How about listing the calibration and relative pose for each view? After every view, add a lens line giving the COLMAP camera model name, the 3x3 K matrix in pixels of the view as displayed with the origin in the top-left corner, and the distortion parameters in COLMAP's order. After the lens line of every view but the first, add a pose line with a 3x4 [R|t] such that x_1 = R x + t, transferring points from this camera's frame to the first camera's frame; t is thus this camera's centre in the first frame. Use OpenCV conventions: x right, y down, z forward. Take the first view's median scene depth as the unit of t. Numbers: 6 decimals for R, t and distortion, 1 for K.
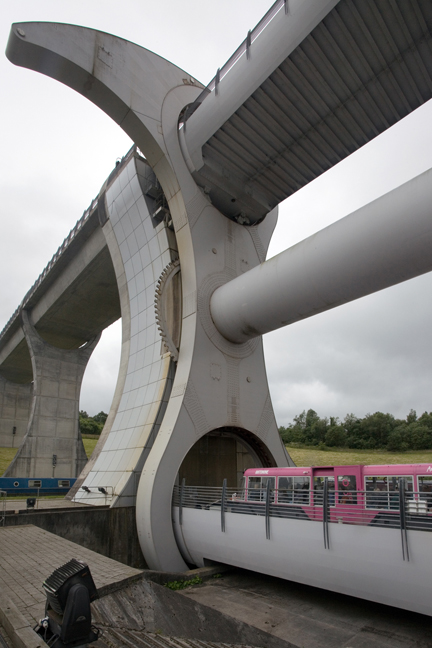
lens RADIAL K [[340.3, 0, 216.0], [0, 340.3, 324.0], [0, 0, 1]] dist [-0.054669, 0.014357]
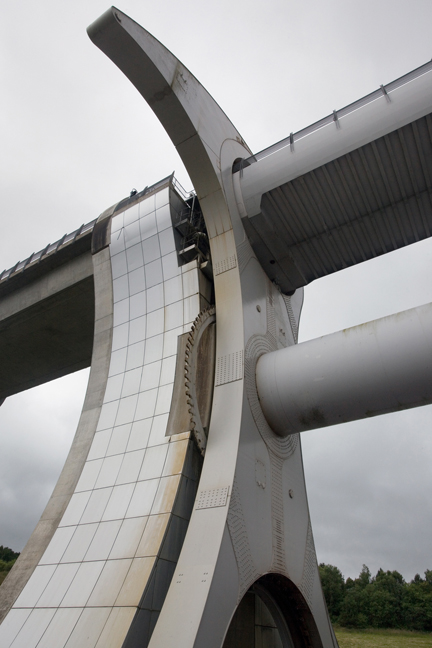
lens RADIAL K [[362.6, 0, 217.7], [0, 362.6, 289.7], [0, 0, 1]] dist [-0.084674, 0.035409]
pose [[0.944929, 0.254463, 0.205809, -0.268650], [-0.157541, 0.904869, -0.395465, 0.088239], [-0.286862, 0.341263, 0.895126, 0.249976]]
